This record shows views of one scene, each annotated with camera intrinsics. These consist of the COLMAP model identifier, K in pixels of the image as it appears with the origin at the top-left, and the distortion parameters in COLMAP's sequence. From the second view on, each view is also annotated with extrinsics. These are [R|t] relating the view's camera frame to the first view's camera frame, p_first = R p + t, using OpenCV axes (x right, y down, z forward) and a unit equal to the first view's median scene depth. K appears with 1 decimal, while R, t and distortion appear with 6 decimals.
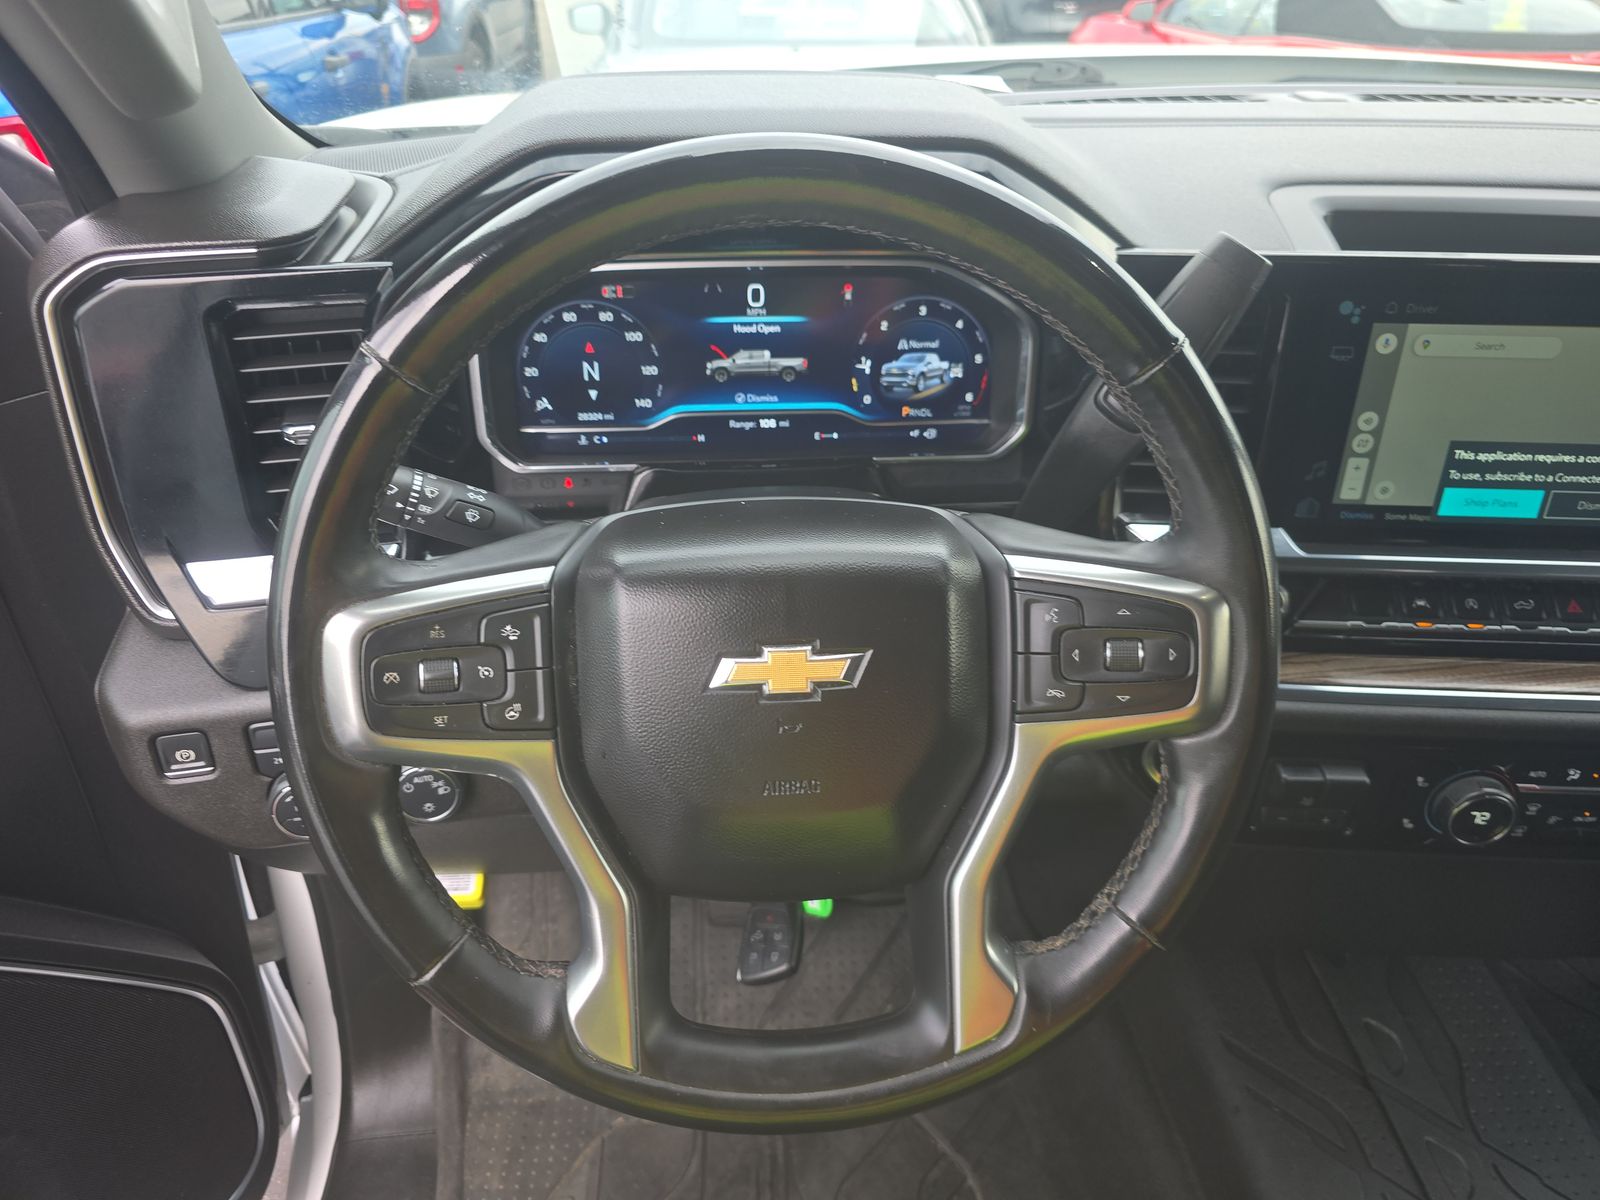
lens RADIAL K [[1097.1, 0, 721.0], [0, 1097.1, 600.0], [0, 0, 1]] dist [0.040102, -0.032466]
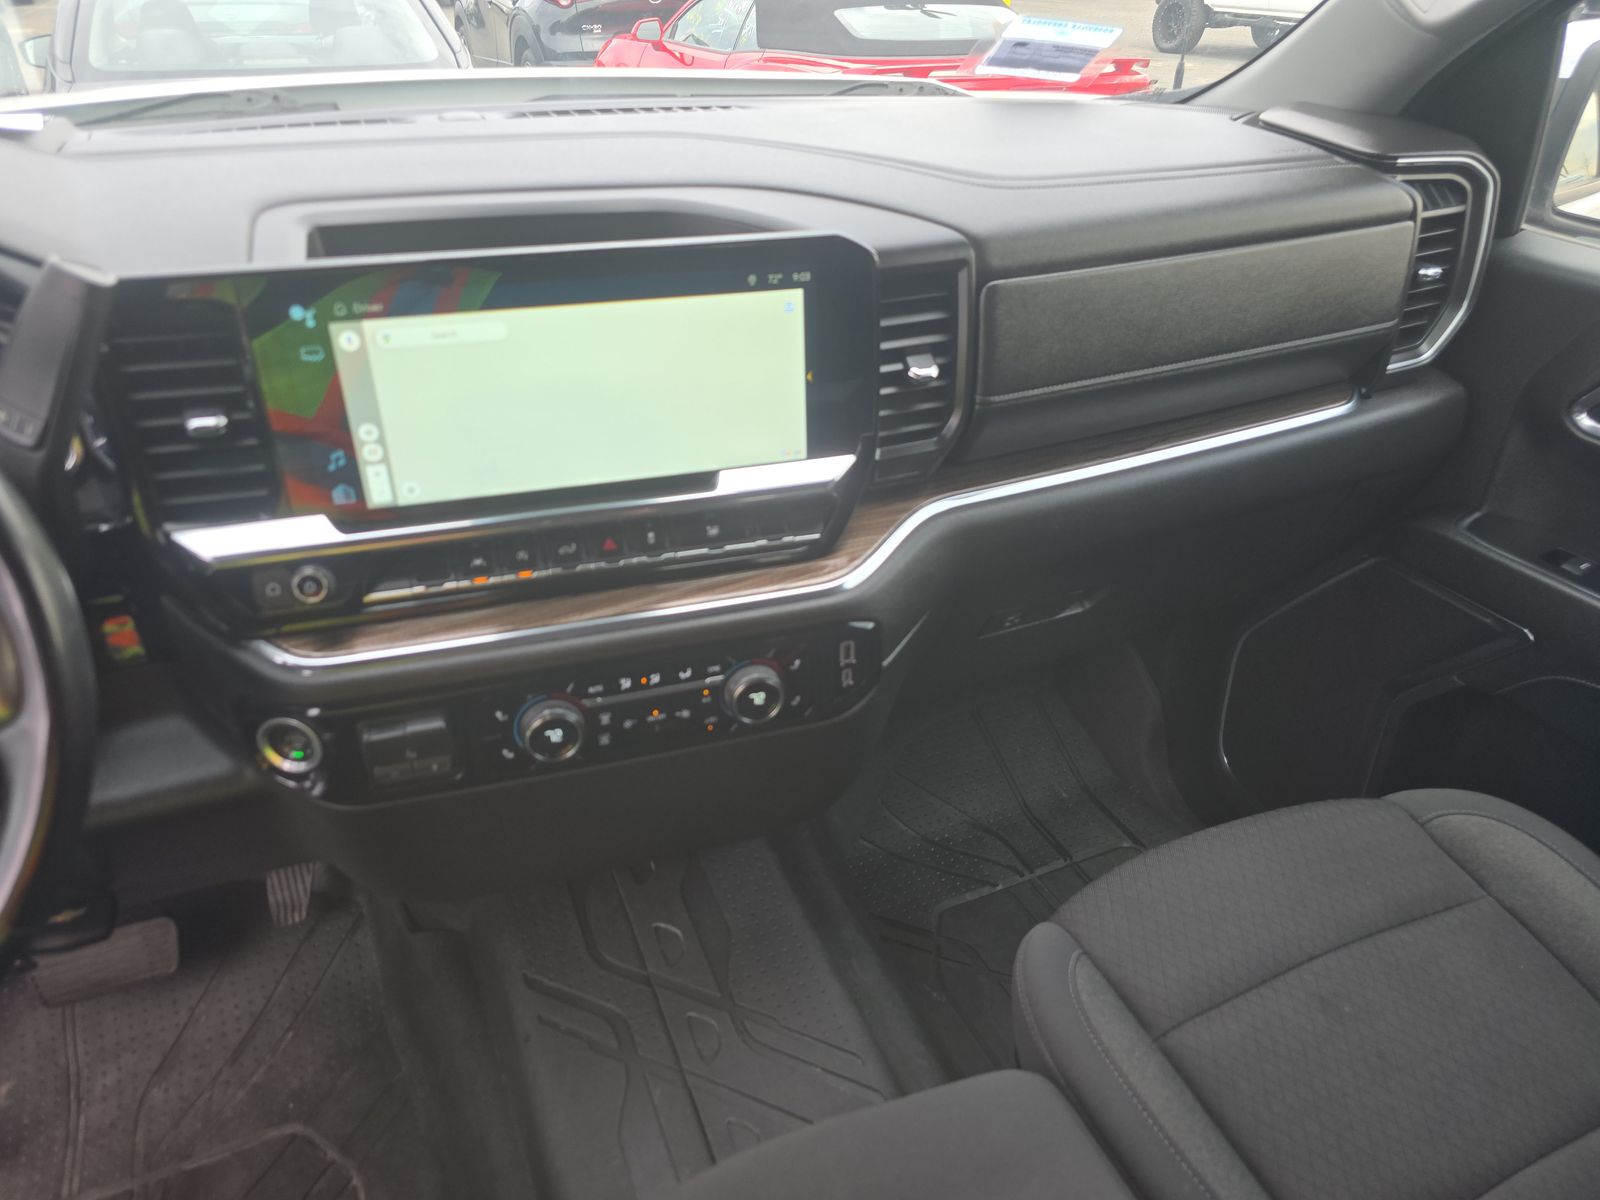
lens RADIAL K [[1097.1, 0, 800.8], [0, 1097.1, 601.4], [0, 0, 1]] dist [0.040102, -0.032466]
pose [[0.941413, -0.175208, 0.288173, 0.455359], [0.178685, 0.983801, 0.014413, 0.063962], [-0.286030, 0.037924, 0.957470, -0.130845]]
